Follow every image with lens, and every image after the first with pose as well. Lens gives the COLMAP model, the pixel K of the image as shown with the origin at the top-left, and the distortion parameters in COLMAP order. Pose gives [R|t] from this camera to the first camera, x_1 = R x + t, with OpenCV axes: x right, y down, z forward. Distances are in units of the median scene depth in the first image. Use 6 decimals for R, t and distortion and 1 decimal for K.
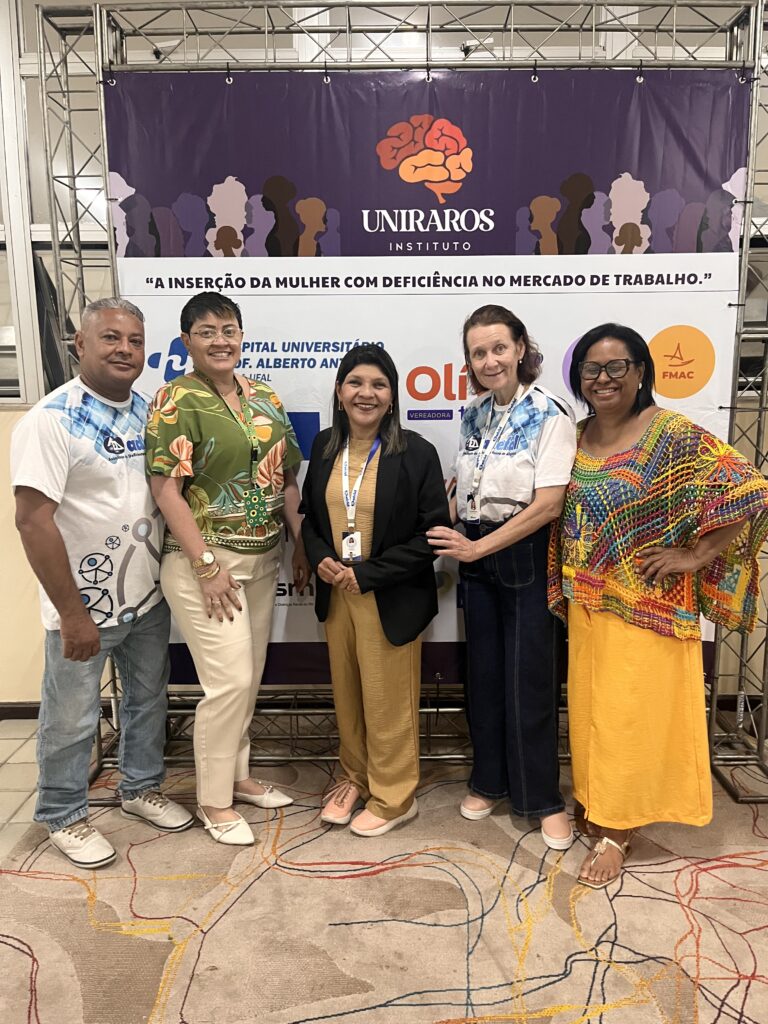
lens RADIAL K [[771.3, 0, 395.4], [0, 771.3, 517.6], [0, 0, 1]] dist [0.059698, -0.094223]
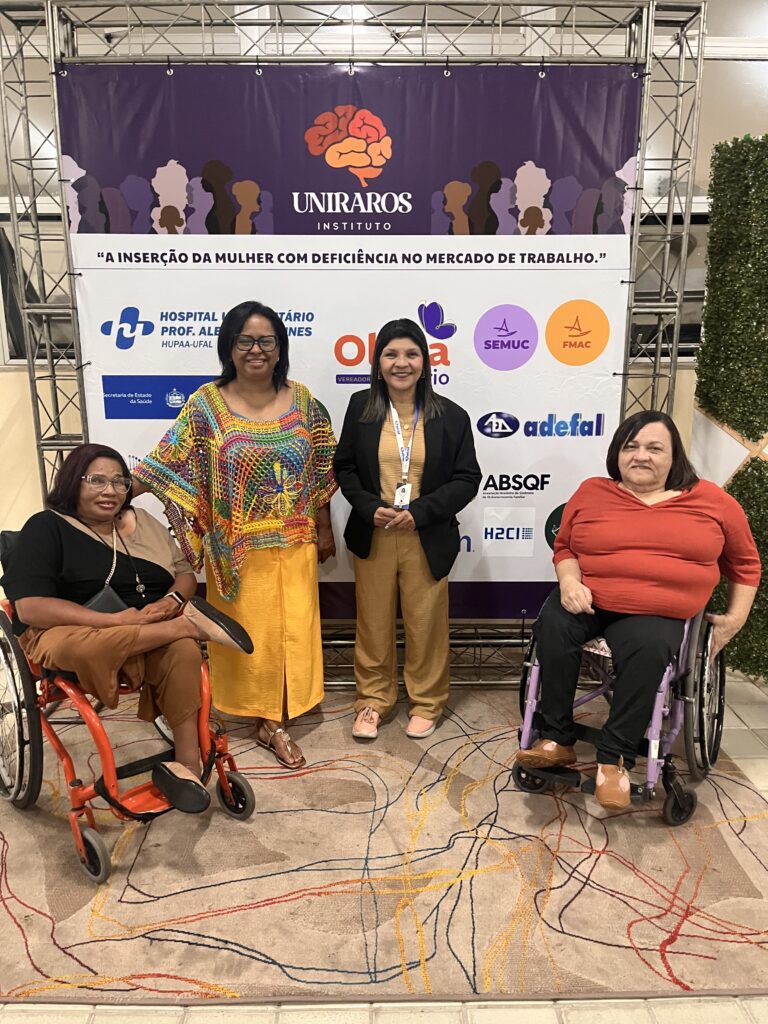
lens RADIAL K [[768.2, 0, 381.3], [0, 768.2, 514.8], [0, 0, 1]] dist [0.064630, -0.096844]
pose [[0.999902, 0.002831, 0.013717, 0.068970], [-0.003530, 0.998682, 0.051199, 0.005868], [-0.013554, -0.051243, 0.998594, -0.126477]]
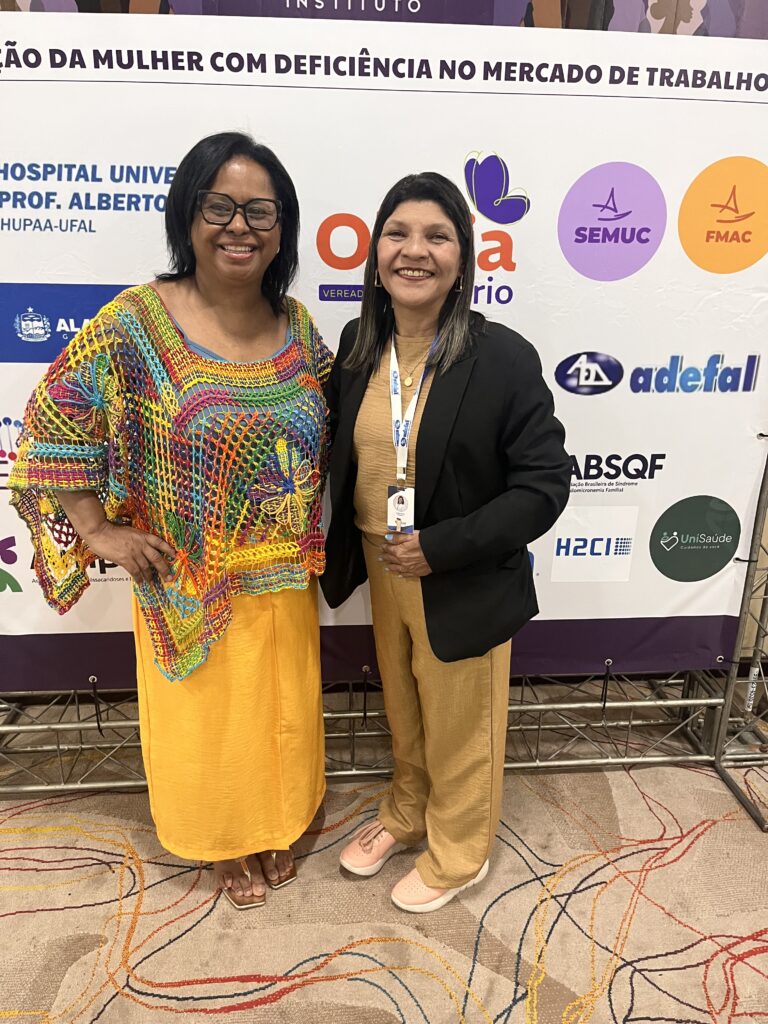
lens RADIAL K [[768.2, 0, 381.3], [0, 768.2, 514.8], [0, 0, 1]] dist [0.064630, -0.096844]
pose [[0.996039, -0.010390, 0.088304, 0.008849], [-0.003249, 0.988233, 0.152920, -0.051061], [-0.088854, -0.152601, 0.984285, 0.348946]]
